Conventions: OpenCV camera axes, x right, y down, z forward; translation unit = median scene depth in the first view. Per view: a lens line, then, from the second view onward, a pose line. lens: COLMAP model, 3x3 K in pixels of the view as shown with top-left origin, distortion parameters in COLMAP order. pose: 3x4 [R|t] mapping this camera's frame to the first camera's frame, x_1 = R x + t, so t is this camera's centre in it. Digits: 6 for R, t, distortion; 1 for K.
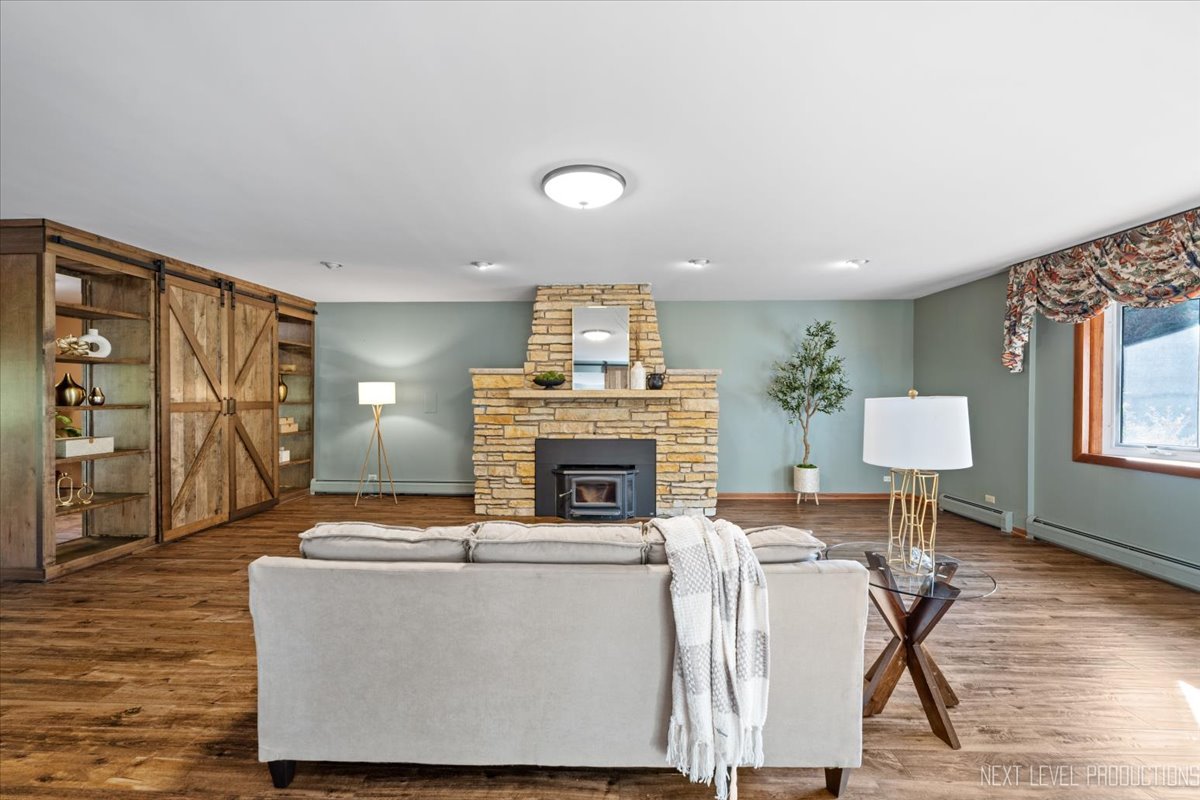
lens RADIAL K [[484.6, 0, 594.6], [0, 484.6, 395.1], [0, 0, 1]] dist [-0.007355, 0.000159]
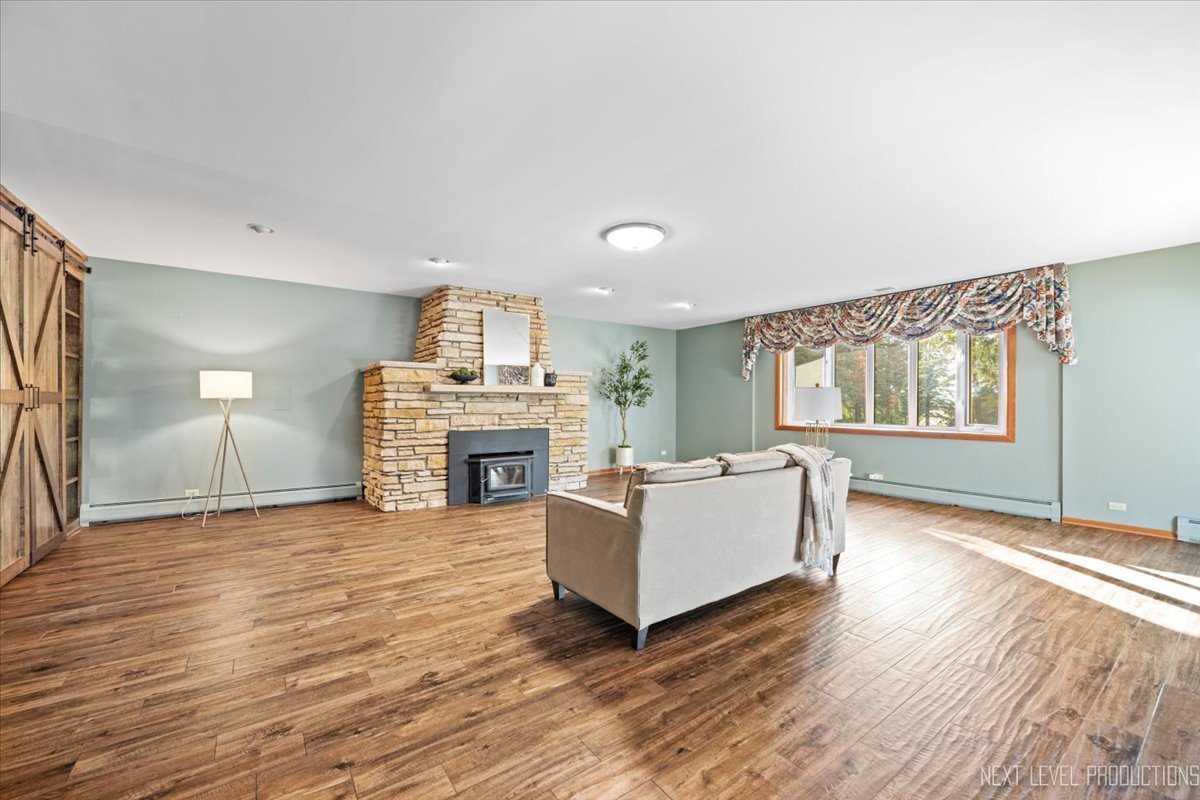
lens RADIAL K [[477.0, 0, 600.0], [0, 477.0, 400.0], [0, 0, 1]] dist [-0.009211, 0.000054]
pose [[0.792014, 0.004120, 0.610489, -0.488695], [-0.001629, 0.999988, -0.004636, 0.026643], [-0.610501, 0.002677, 0.792011, -0.013179]]
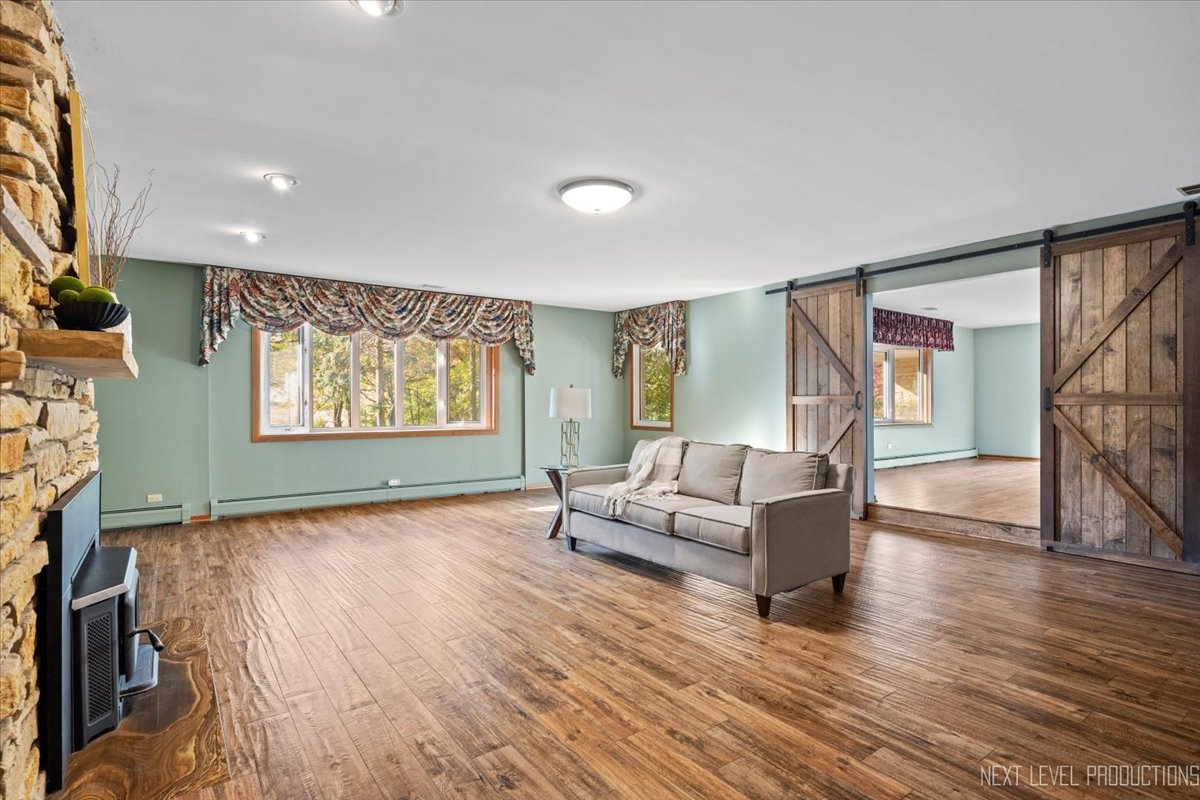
lens RADIAL K [[587.6, 0, 594.2], [0, 587.6, 402.2], [0, 0, 1]] dist [0.000720, 0.000383]
pose [[-0.608025, 0.000346, 0.793918, -0.573966], [-0.000543, 0.999999, -0.000852, 0.026825], [-0.793918, -0.000949, -0.608025, 0.957745]]
